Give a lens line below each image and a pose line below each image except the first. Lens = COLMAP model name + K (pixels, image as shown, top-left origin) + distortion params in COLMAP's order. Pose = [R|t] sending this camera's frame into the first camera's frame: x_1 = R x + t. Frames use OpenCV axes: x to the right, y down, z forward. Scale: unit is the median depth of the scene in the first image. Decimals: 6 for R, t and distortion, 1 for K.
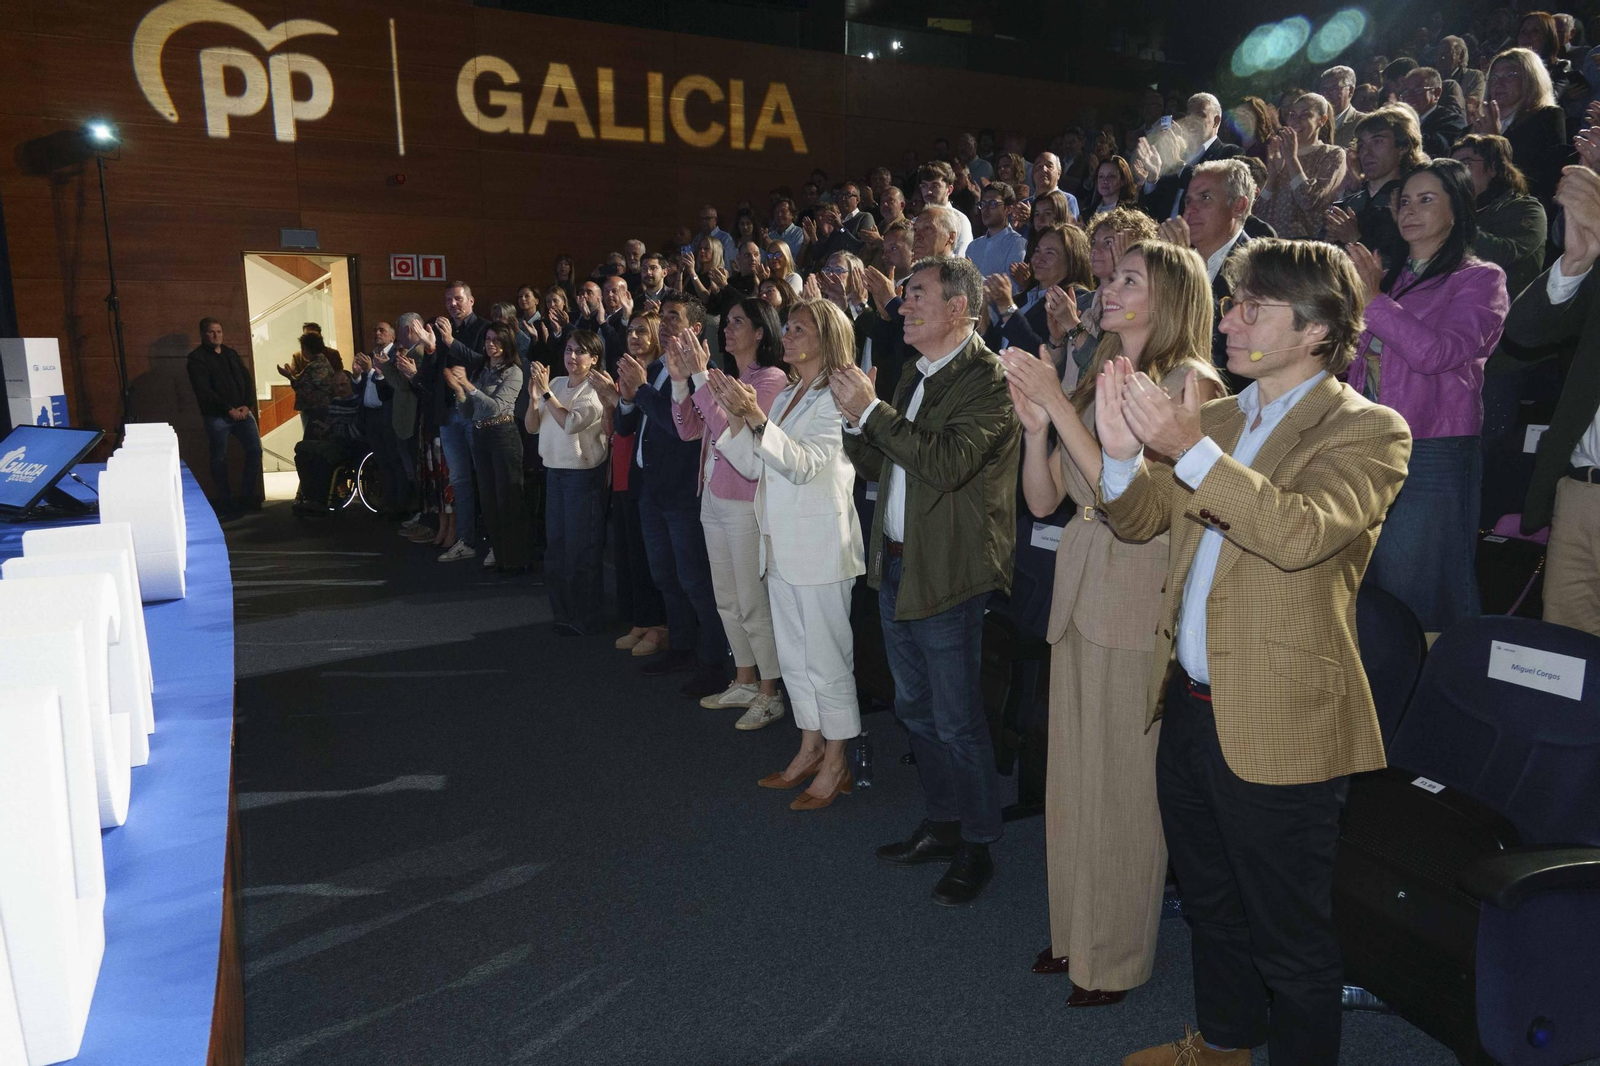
lens RADIAL K [[1114.3, 0, 801.9], [0, 1114.3, 530.8], [0, 0, 1]] dist [0.004449, -0.000819]
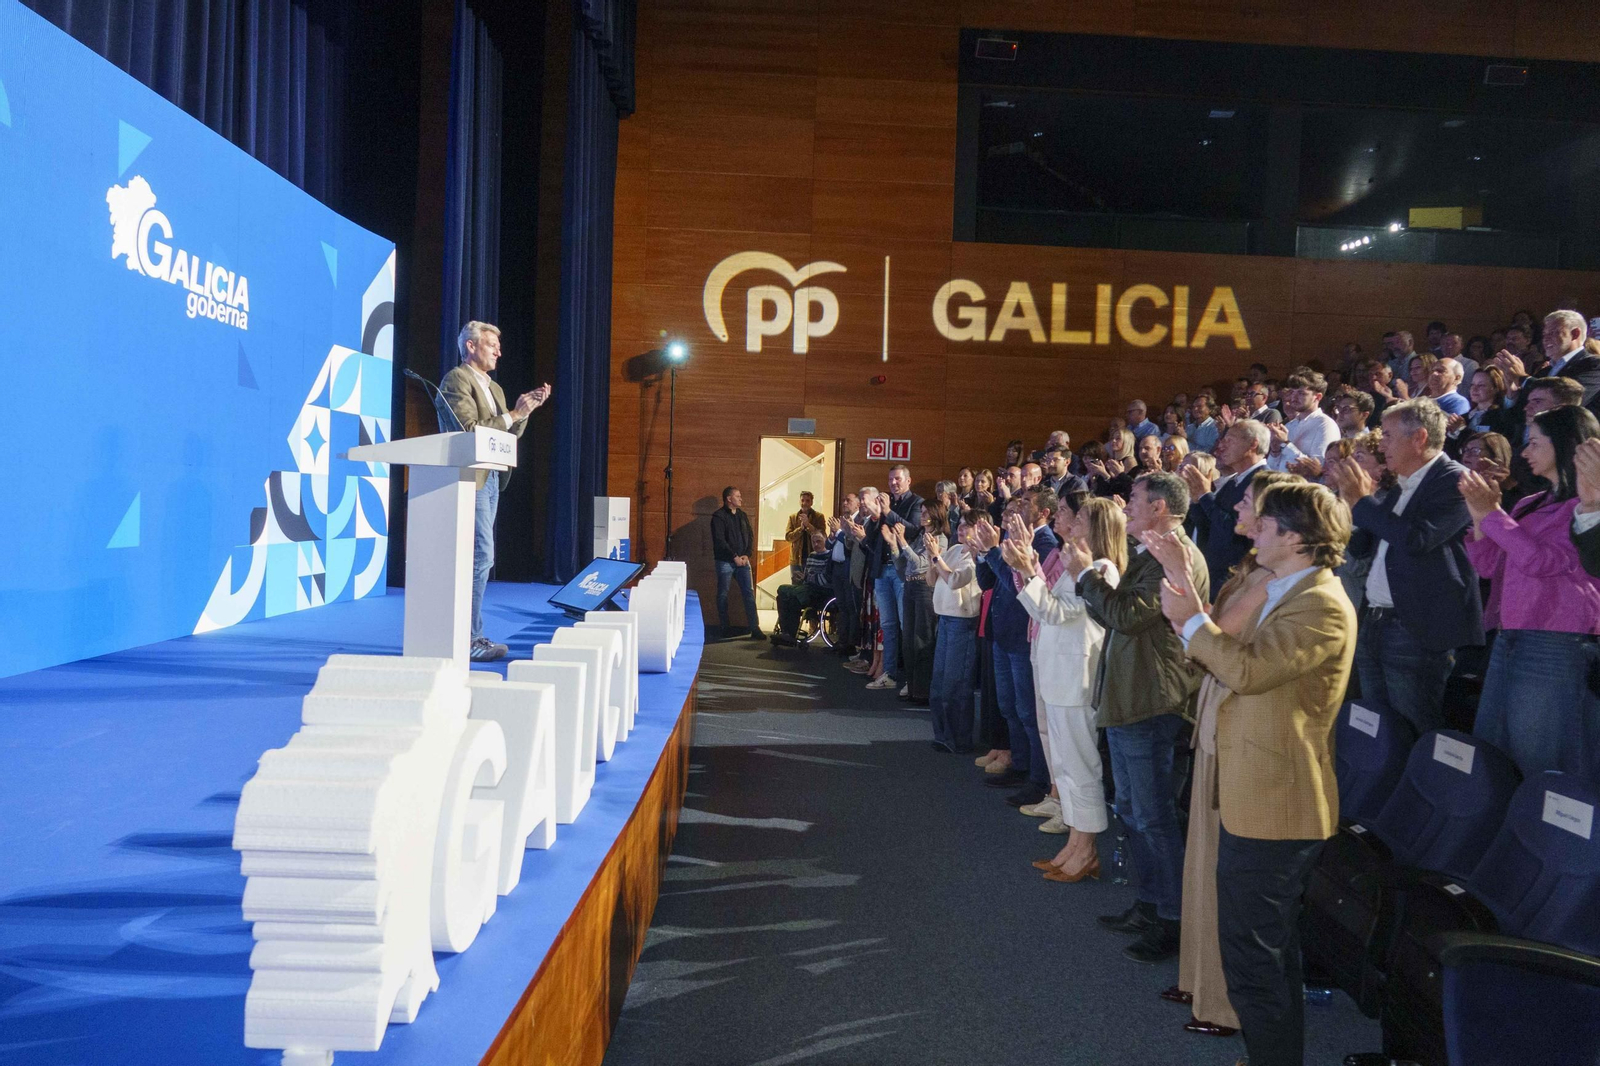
lens RADIAL K [[1114.4, 0, 800.0], [0, 1114.4, 533.0], [0, 0, 1]] dist [0.002489, 0.000263]
pose [[0.905466, 0.048498, -0.421639, 0.090802], [-0.110391, 0.986169, -0.123632, 0.014649], [0.409811, 0.158489, 0.898296, -0.122683]]
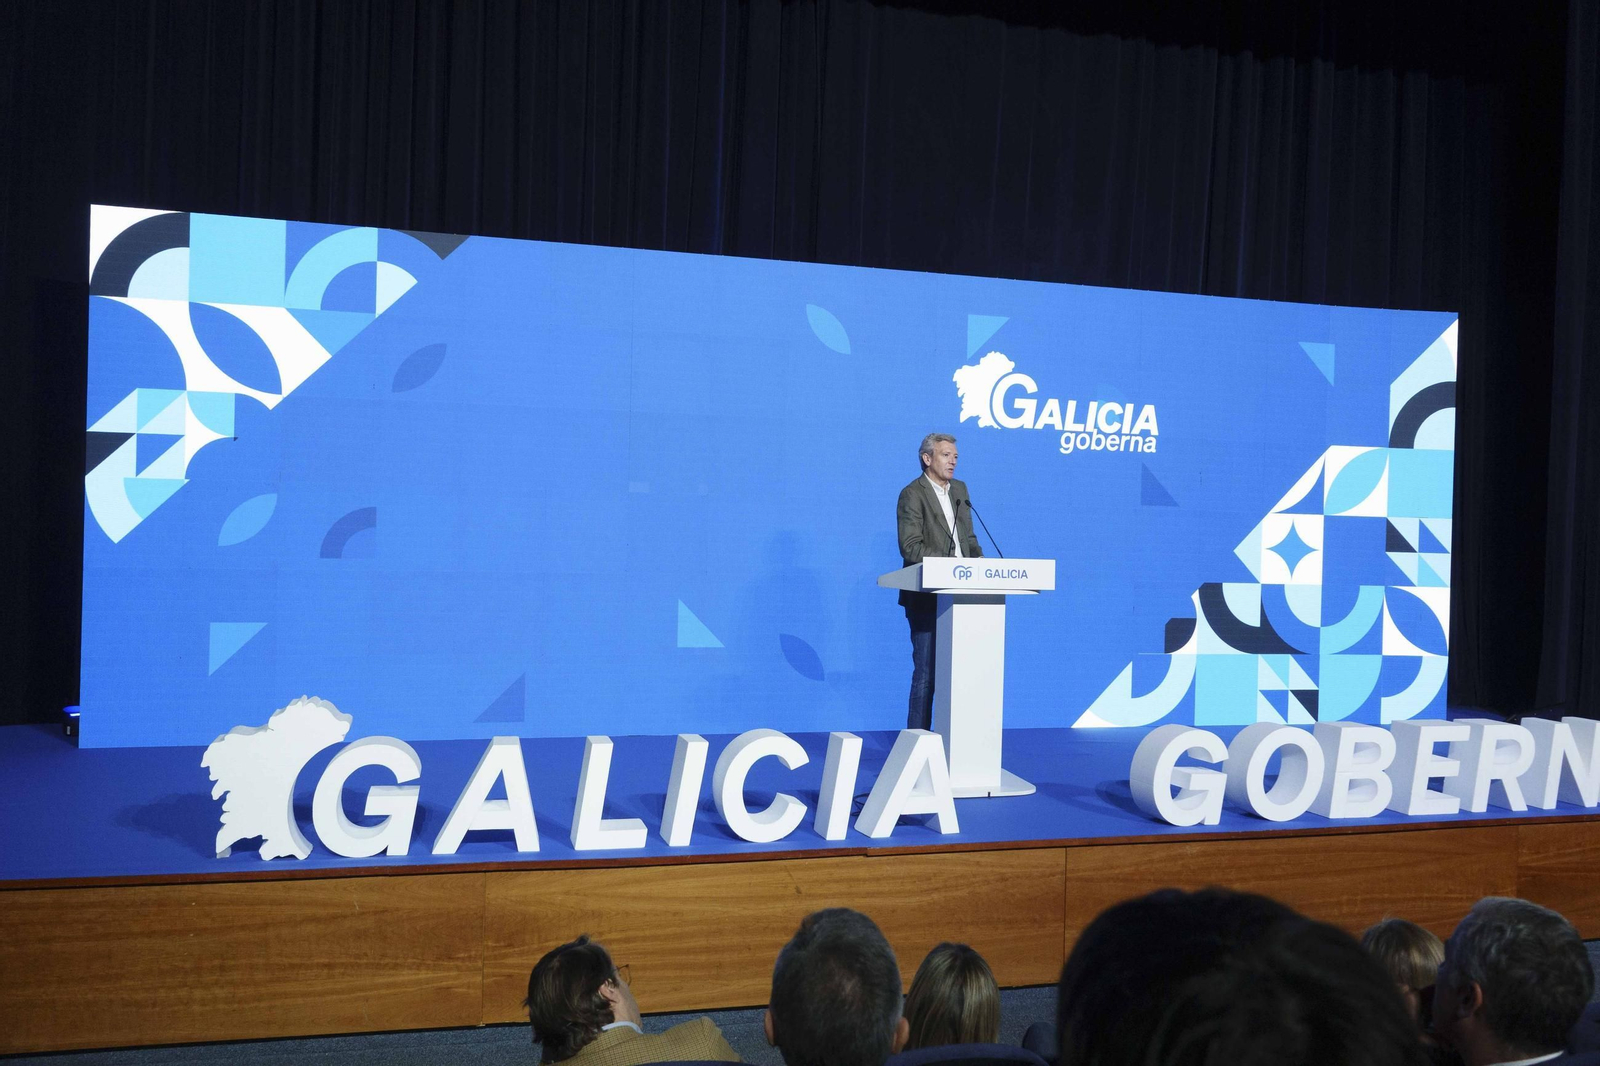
lens RADIAL K [[1347.5, 0, 801.4], [0, 1347.5, 527.8], [0, 0, 1]] dist [0.018500, -0.001642]
pose [[-0.180162, 0.000814, -0.983637, 0.407783], [-0.189332, 0.981272, 0.035489, -0.095438], [0.965244, 0.192627, -0.176633, 0.278942]]
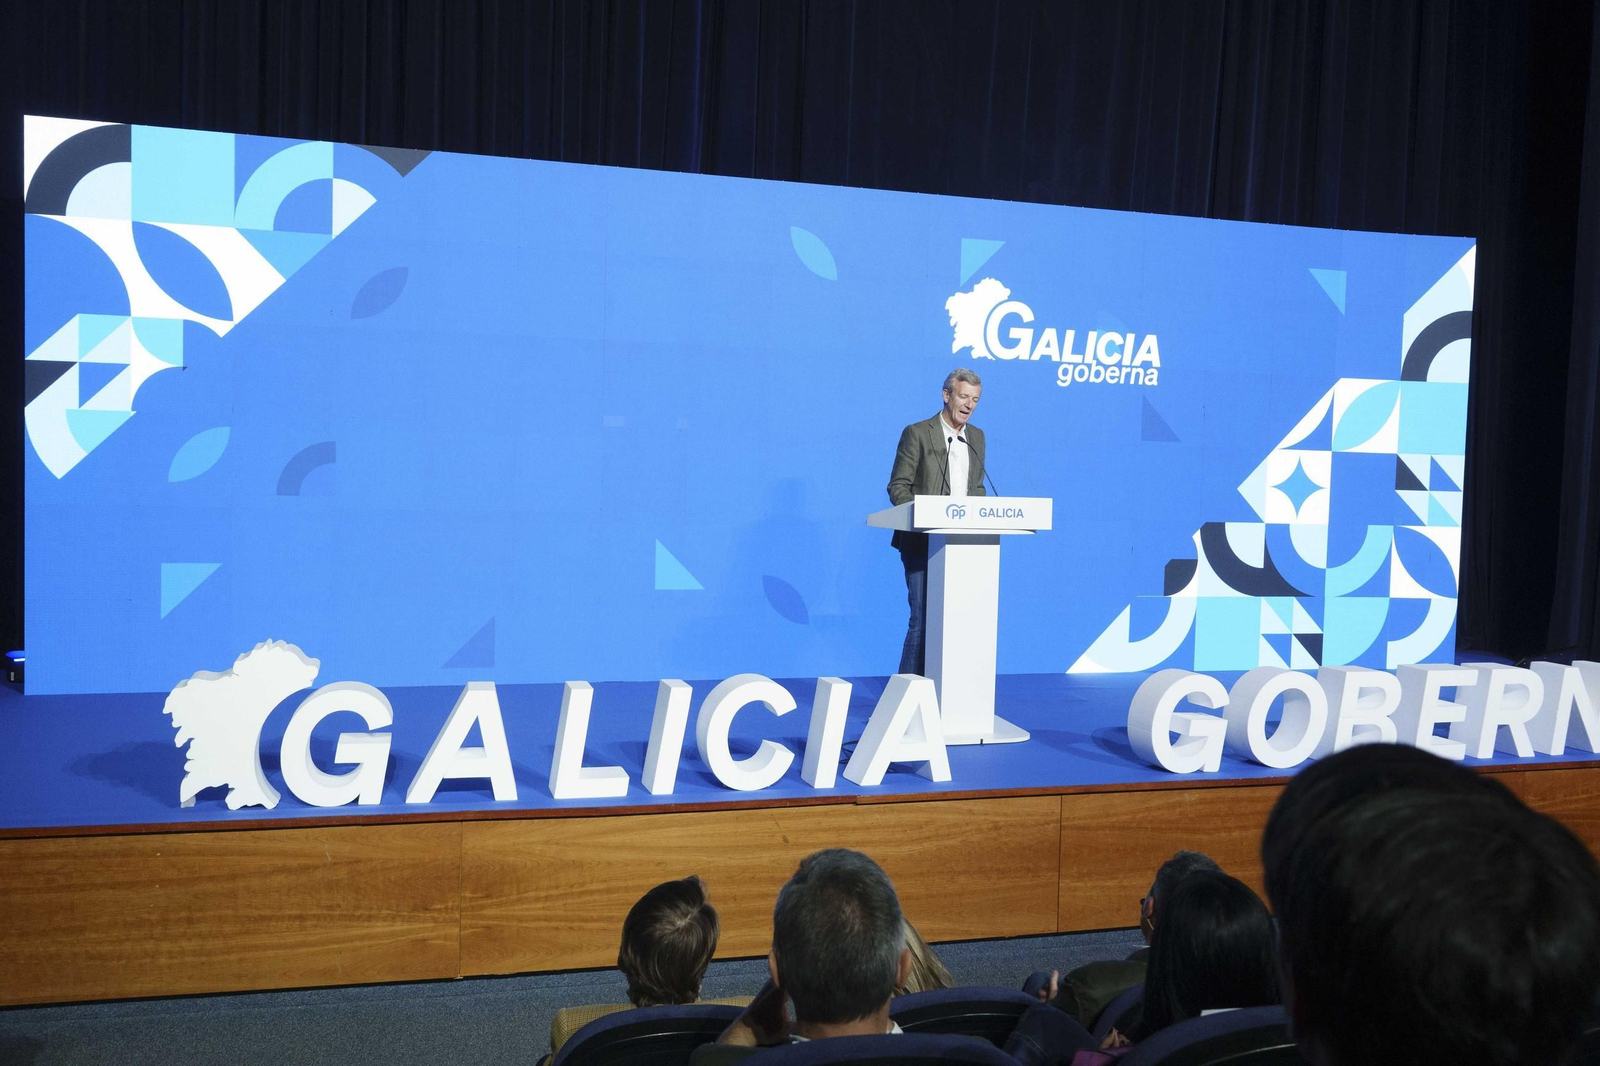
lens RADIAL K [[1438.0, 0, 804.1], [0, 1438.0, 525.6], [0, 0, 1]] dist [0.020594, -0.003850]
pose [[-0.161824, 0.043282, -0.985870, 0.419866], [-0.191656, 0.978636, 0.074423, -0.095444], [0.968030, 0.200991, -0.150071, 0.276510]]
